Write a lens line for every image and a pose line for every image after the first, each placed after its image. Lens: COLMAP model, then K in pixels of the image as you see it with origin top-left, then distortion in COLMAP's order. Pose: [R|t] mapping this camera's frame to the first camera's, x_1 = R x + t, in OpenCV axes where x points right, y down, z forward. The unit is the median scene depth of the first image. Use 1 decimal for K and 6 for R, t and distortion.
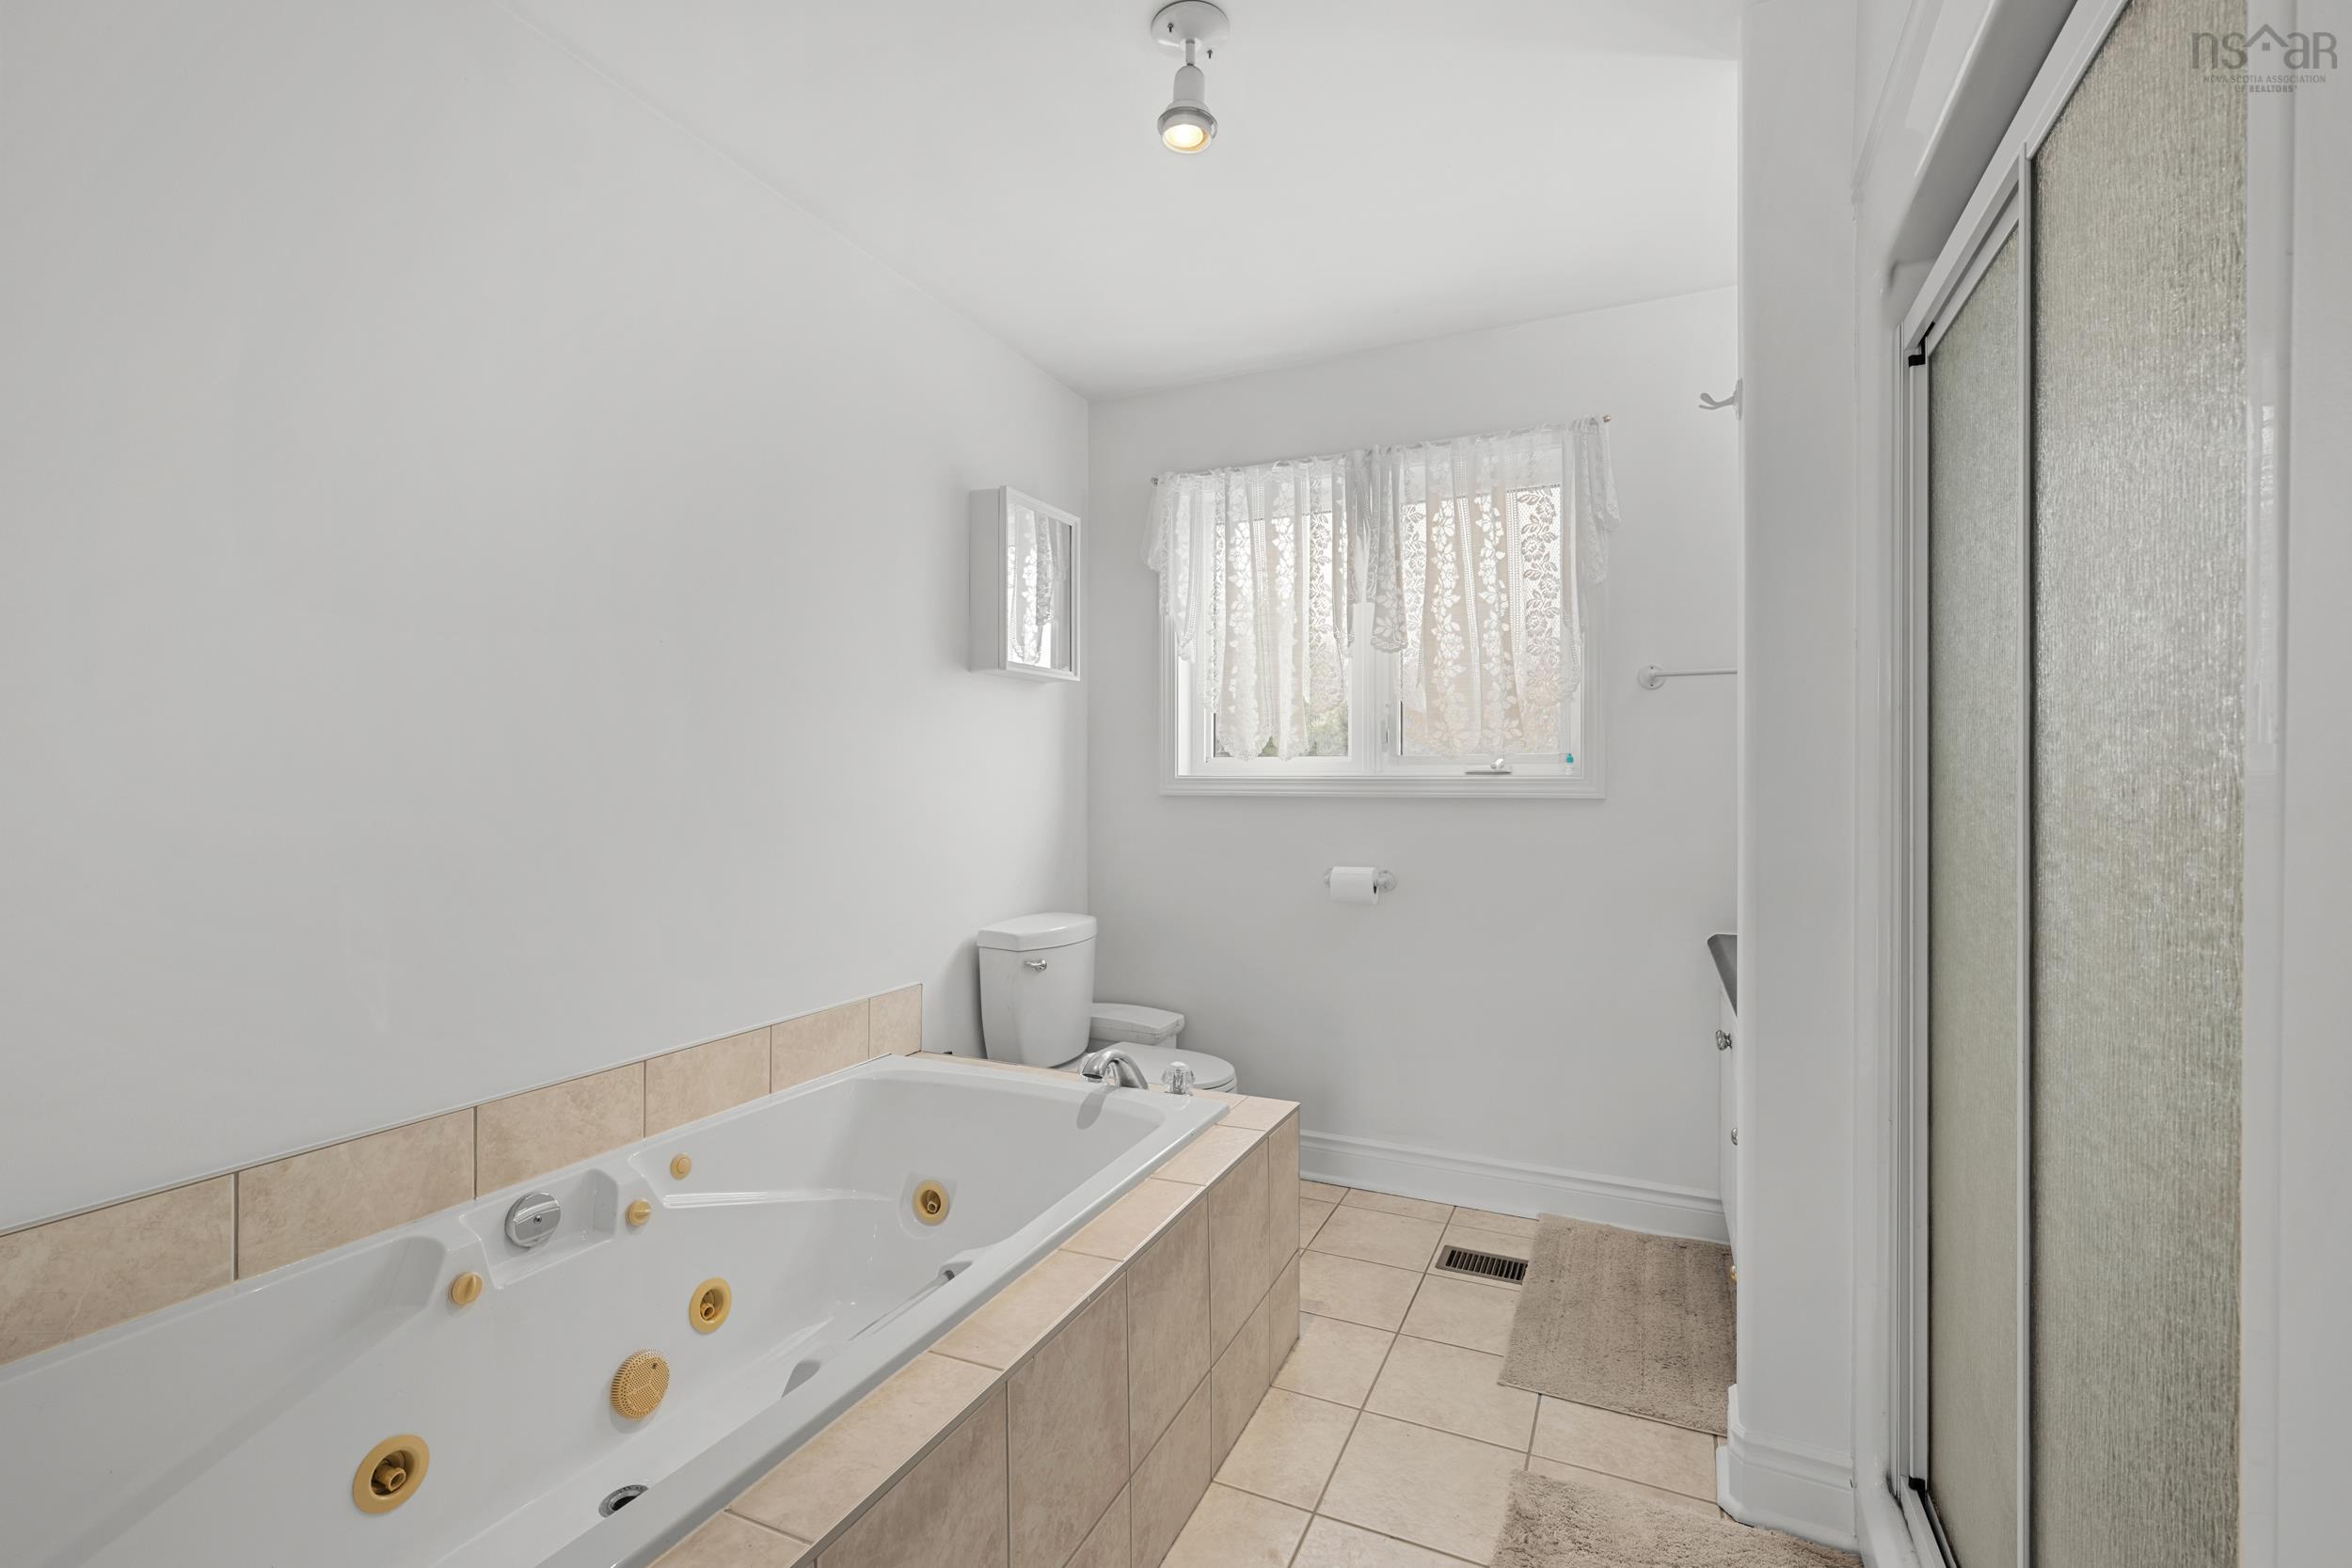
lens RADIAL K [[1039.6, 0, 1180.2], [0, 1039.6, 794.4], [0, 0, 1]] dist [-0.001965, 0.000177]
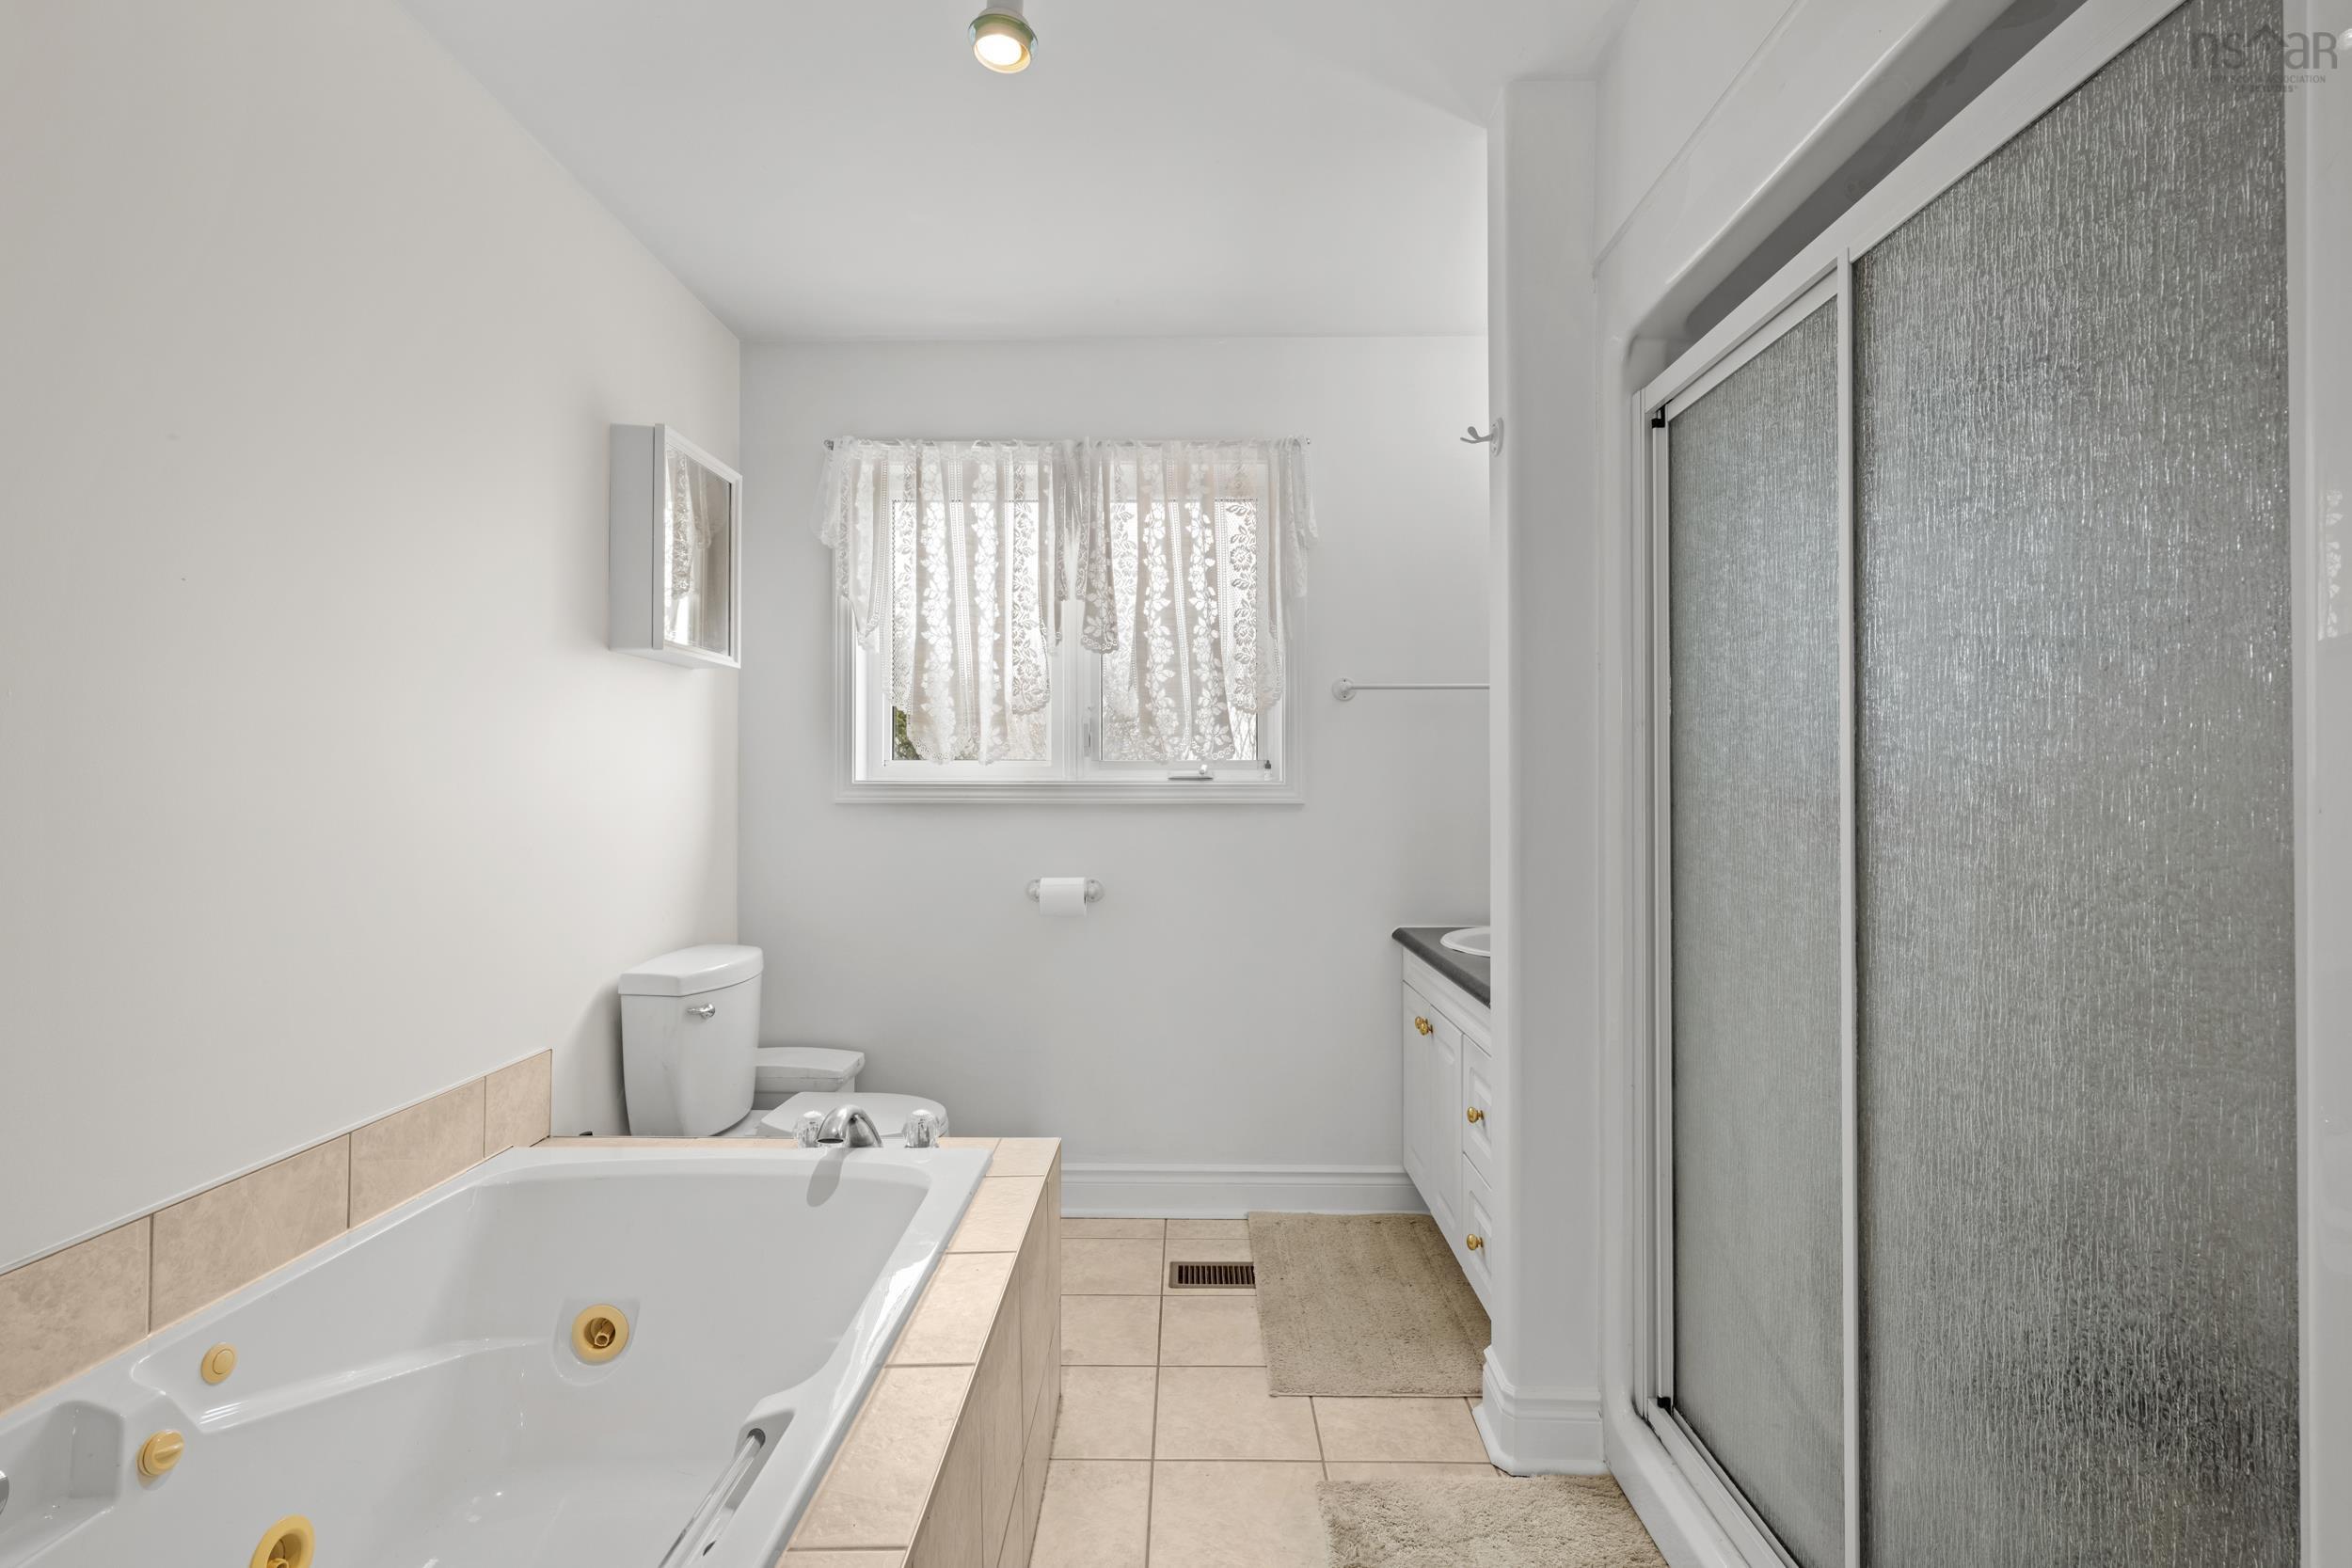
lens RADIAL K [[1051.8, 0, 1182.7], [0, 1051.8, 786.6], [0, 0, 1]] dist [-0.002073, 0.000470]
pose [[0.910296, -0.000340, 0.413957, -0.137570], [0.005298, 0.999927, -0.010830, -0.002262], [-0.413923, 0.012052, 0.910232, 0.086277]]
